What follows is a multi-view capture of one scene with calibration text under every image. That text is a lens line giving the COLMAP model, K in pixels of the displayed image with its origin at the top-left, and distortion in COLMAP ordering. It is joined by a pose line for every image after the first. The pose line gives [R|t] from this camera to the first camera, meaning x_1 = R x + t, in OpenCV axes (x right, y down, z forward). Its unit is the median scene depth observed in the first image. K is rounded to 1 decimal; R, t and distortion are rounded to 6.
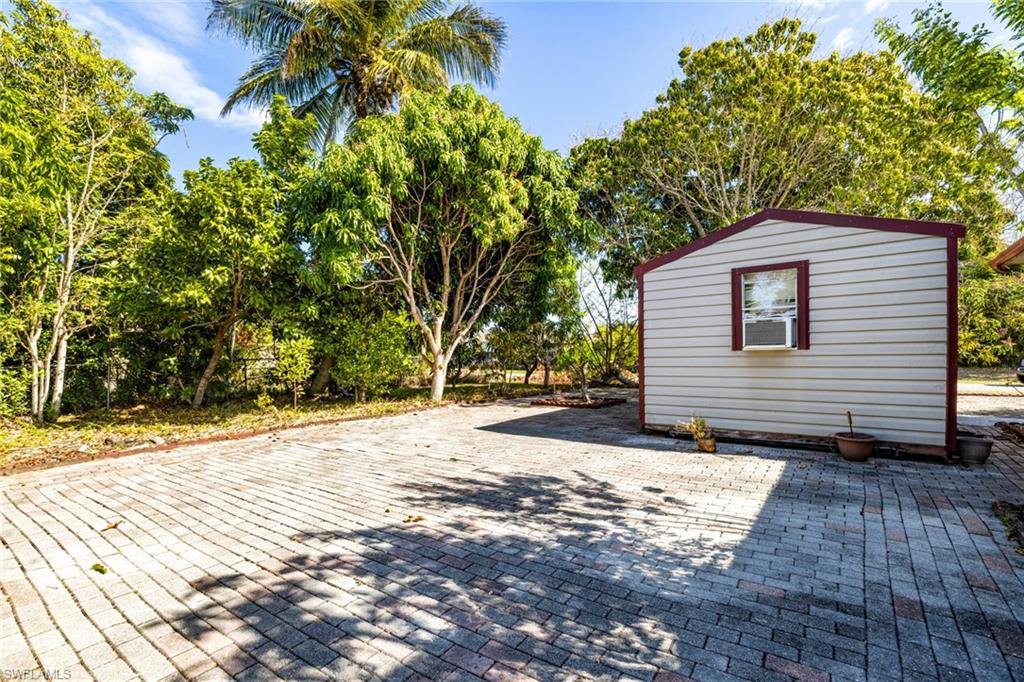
lens RADIAL K [[457.0, 0, 507.1], [0, 457.0, 357.2], [0, 0, 1]] dist [-0.001805, 0.000745]
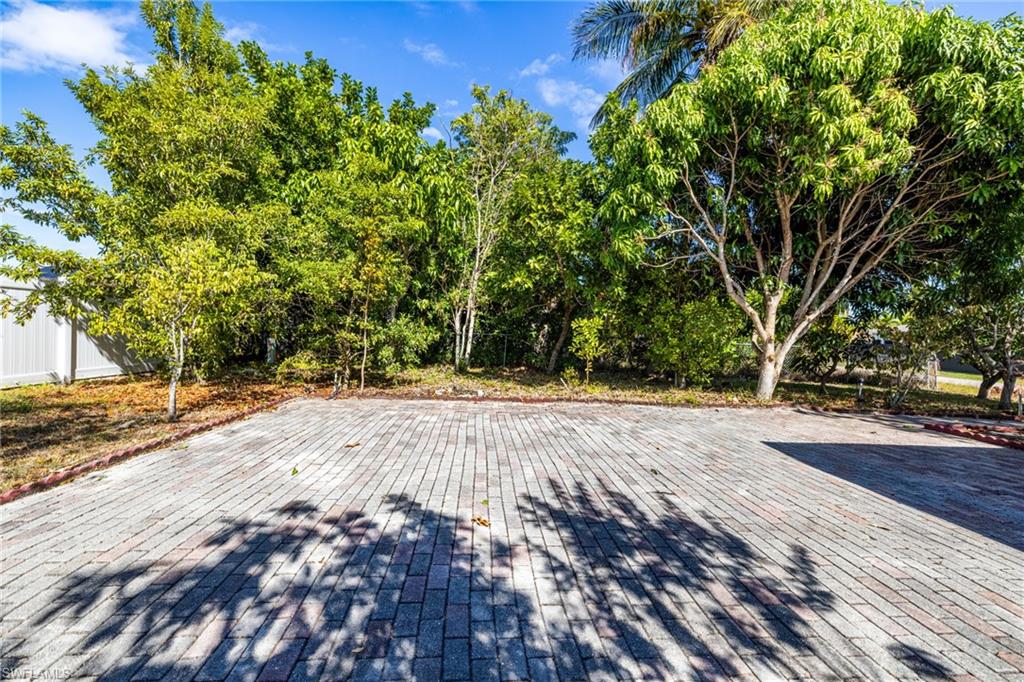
lens RADIAL K [[435.7, 0, 517.1], [0, 435.7, 332.7], [0, 0, 1]] dist [0.001854, -0.000395]
pose [[0.653415, 0.045079, -0.755656, 0.341655], [-0.058654, 0.998239, 0.008832, -0.009829], [0.754724, 0.038551, 0.654909, 0.380742]]
